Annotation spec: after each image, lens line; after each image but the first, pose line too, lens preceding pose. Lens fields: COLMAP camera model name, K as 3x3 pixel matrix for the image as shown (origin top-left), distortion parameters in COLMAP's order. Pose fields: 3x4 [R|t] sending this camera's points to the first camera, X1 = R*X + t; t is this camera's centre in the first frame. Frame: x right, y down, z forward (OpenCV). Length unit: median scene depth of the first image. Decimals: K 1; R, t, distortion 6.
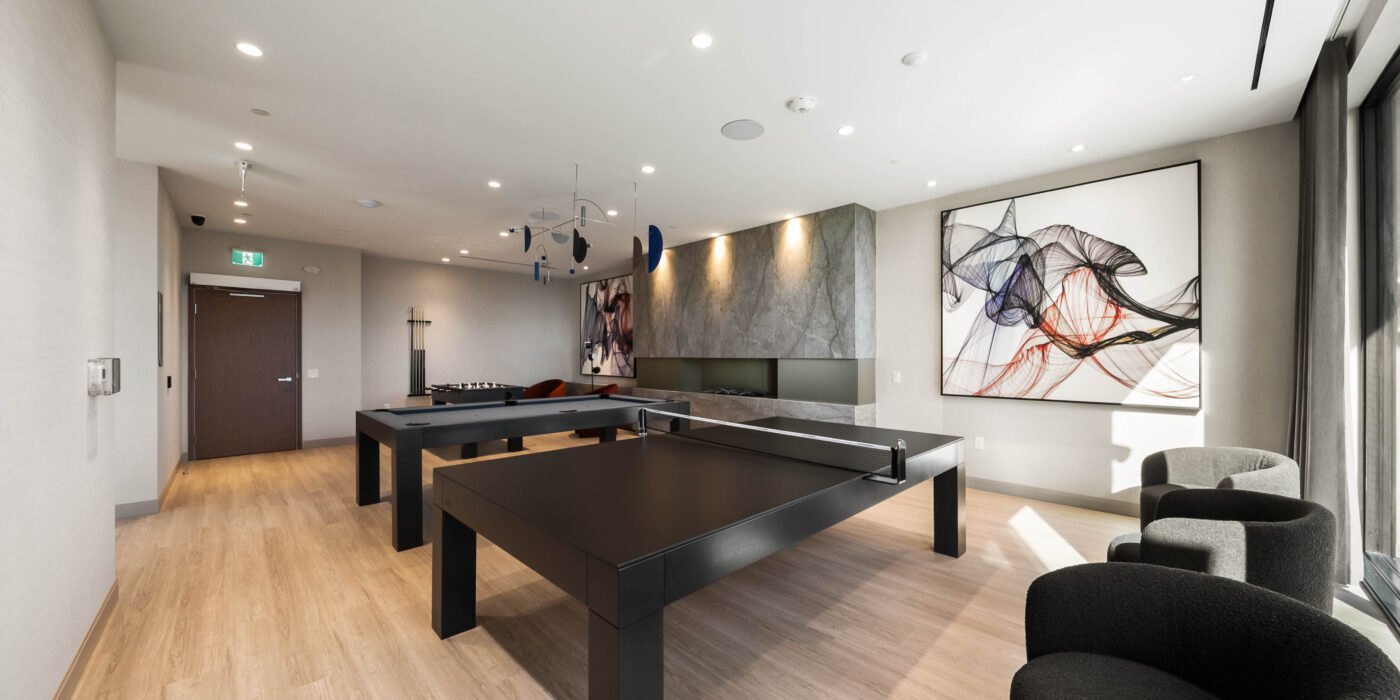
lens RADIAL K [[487.6, 0, 708.4], [0, 487.6, 351.1], [0, 0, 1]] dist [-0.000244, -0.000117]
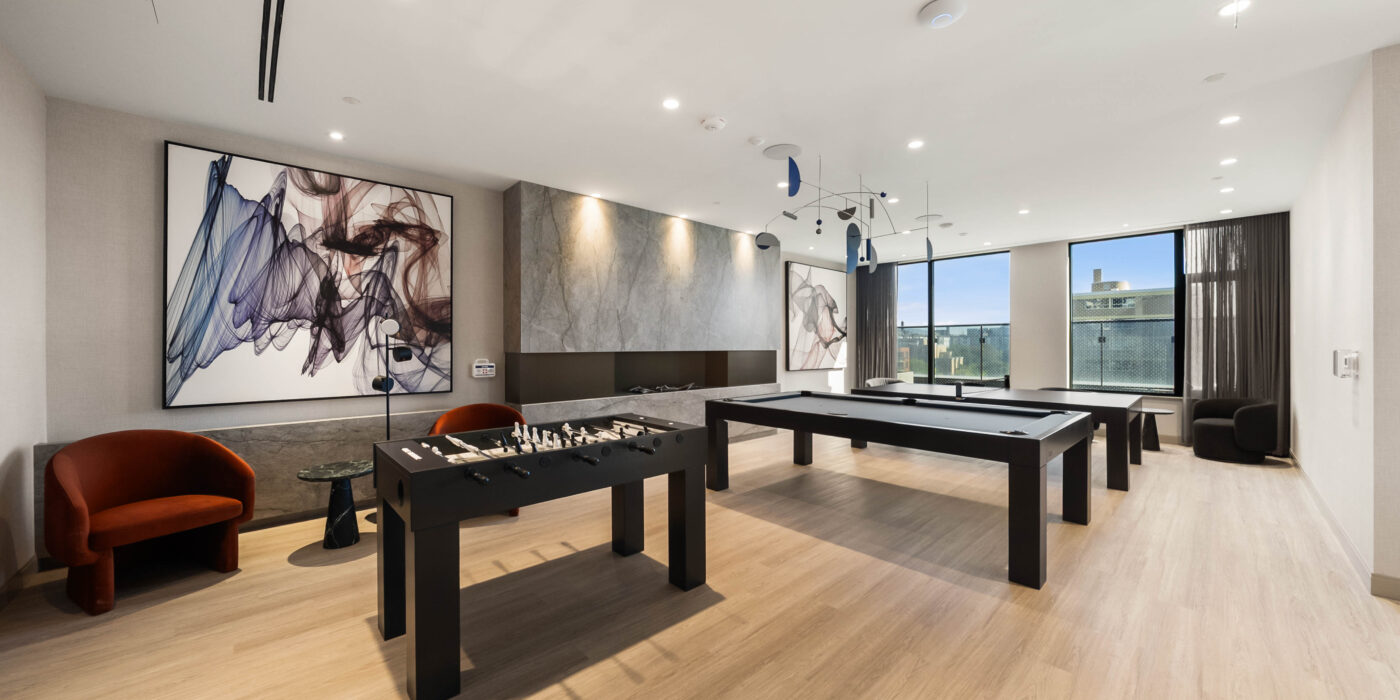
lens RADIAL K [[487.6, 0, 708.4], [0, 487.6, 351.1], [0, 0, 1]] dist [-0.000244, -0.000117]
pose [[0.017847, -0.002428, 0.999838, -0.801130], [0.001758, 0.999996, 0.002397, 0.011048], [-0.999839, 0.001715, 0.017851, 0.836771]]
